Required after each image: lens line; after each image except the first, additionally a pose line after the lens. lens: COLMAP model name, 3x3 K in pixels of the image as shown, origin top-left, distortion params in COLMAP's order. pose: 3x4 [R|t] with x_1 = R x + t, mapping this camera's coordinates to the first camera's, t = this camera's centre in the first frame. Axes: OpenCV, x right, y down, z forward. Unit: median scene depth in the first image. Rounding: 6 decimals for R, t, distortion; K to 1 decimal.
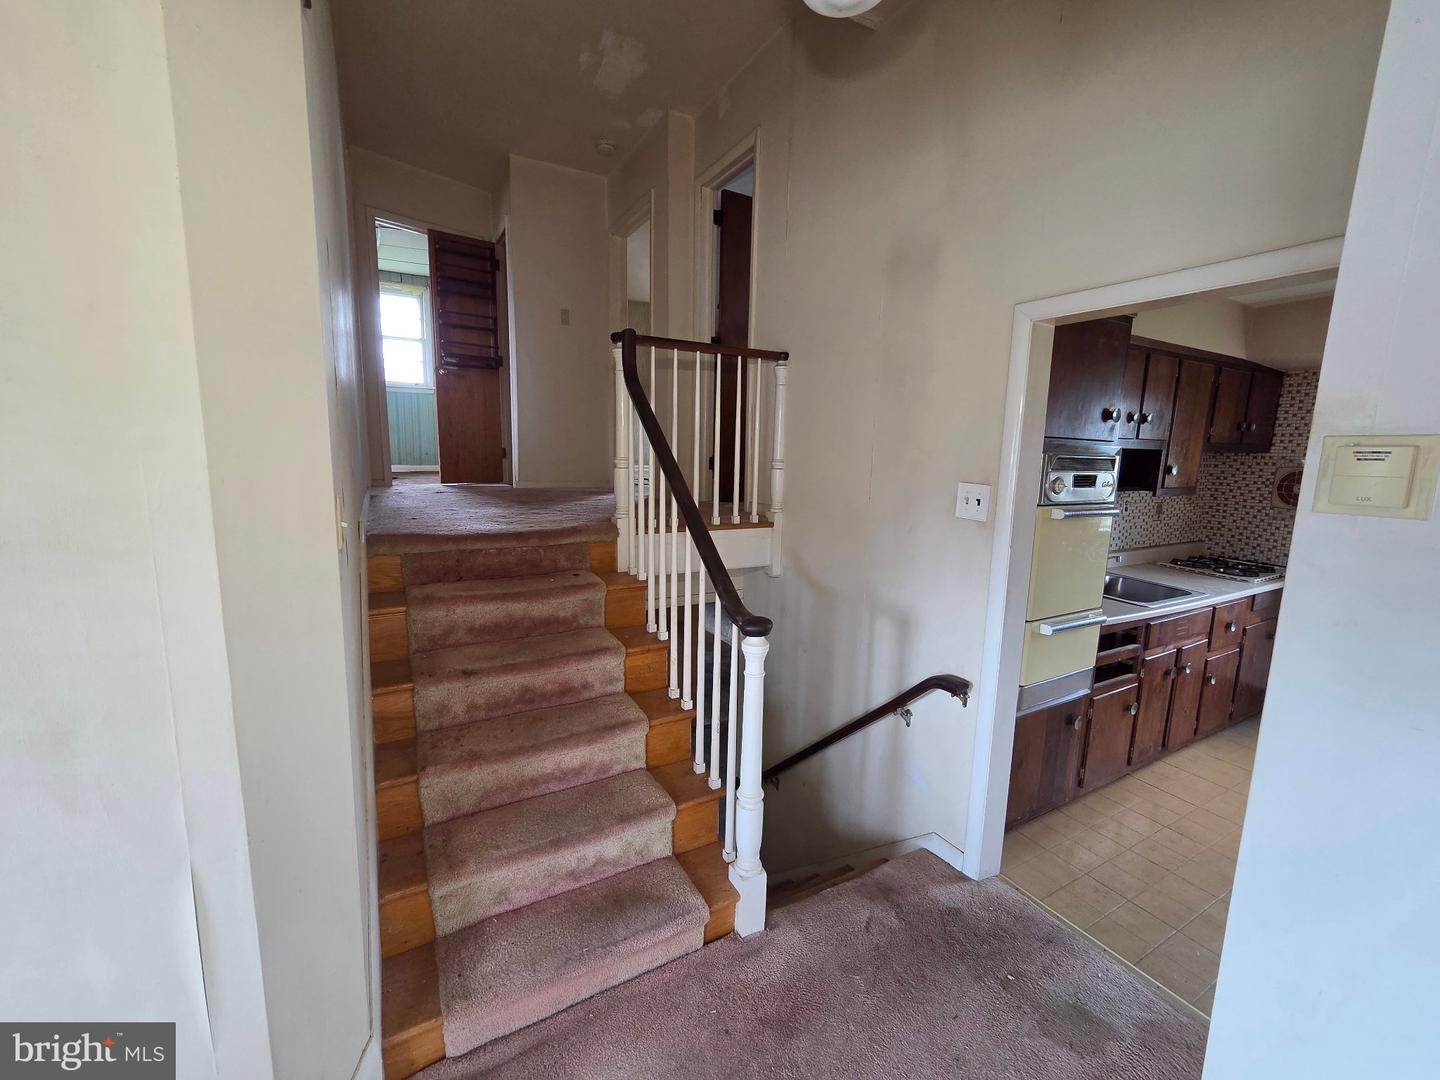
lens RADIAL K [[596.5, 0, 723.9], [0, 596.5, 534.0], [0, 0, 1]] dist [-0.001601, 0.000273]
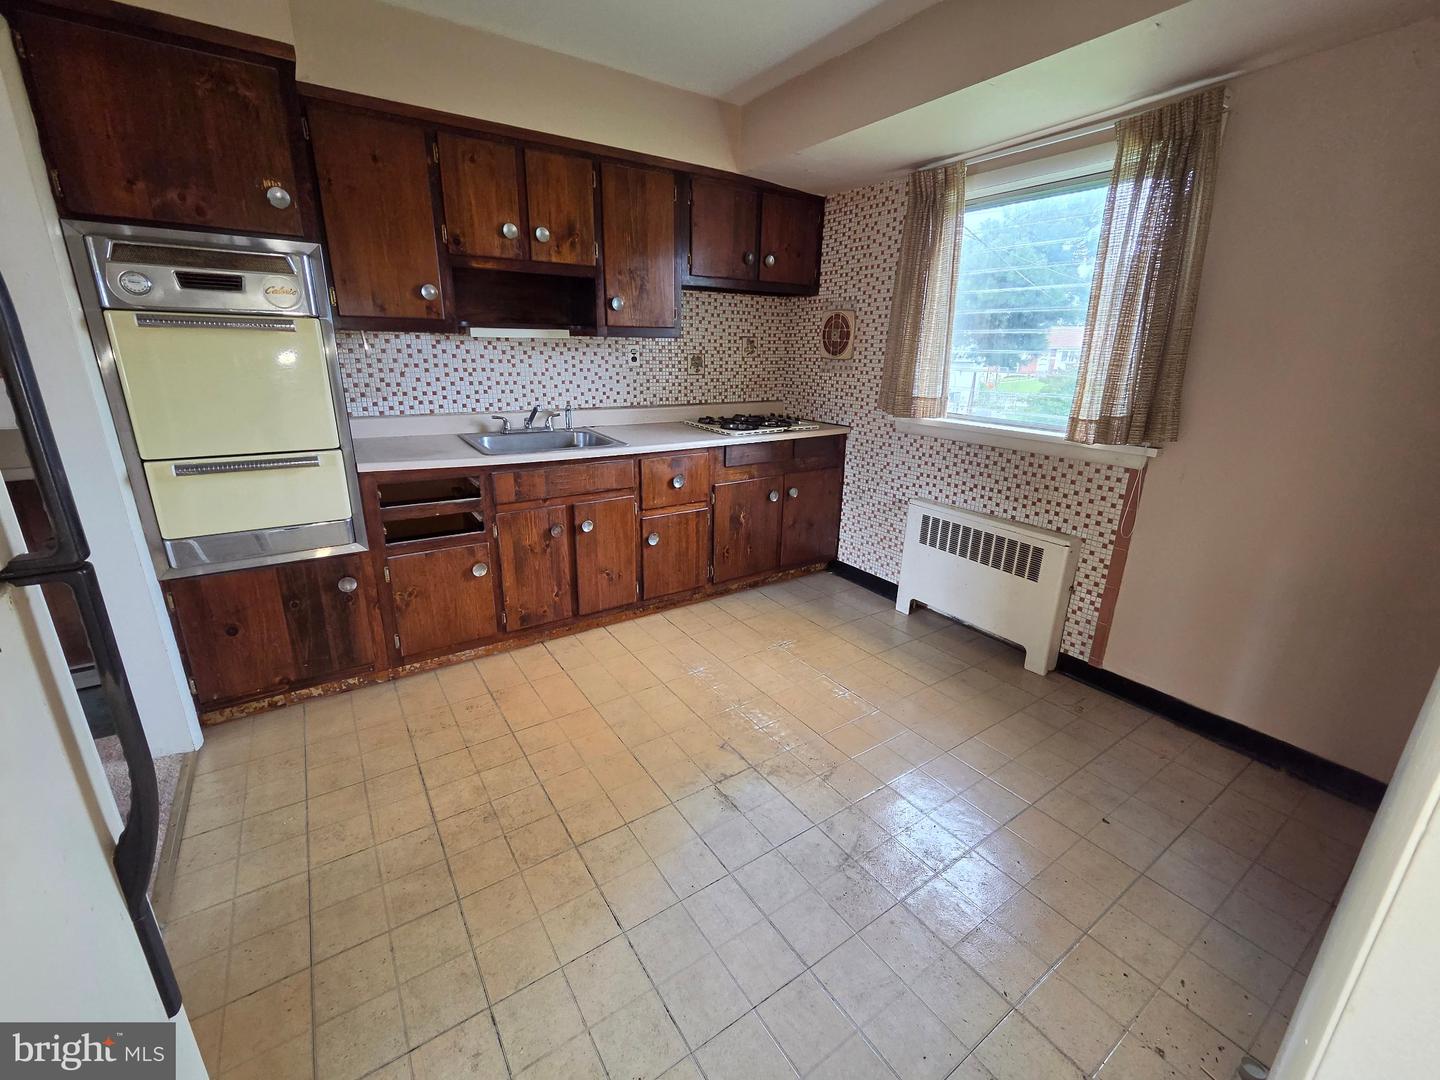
lens RADIAL K [[596.5, 0, 723.9], [0, 596.5, 534.0], [0, 0, 1]] dist [-0.001601, 0.000273]
pose [[0.996568, -0.035960, 0.074553, 0.995255], [0.024108, 0.987750, 0.154170, 0.111754], [-0.079184, -0.151843, 0.985228, 0.098293]]
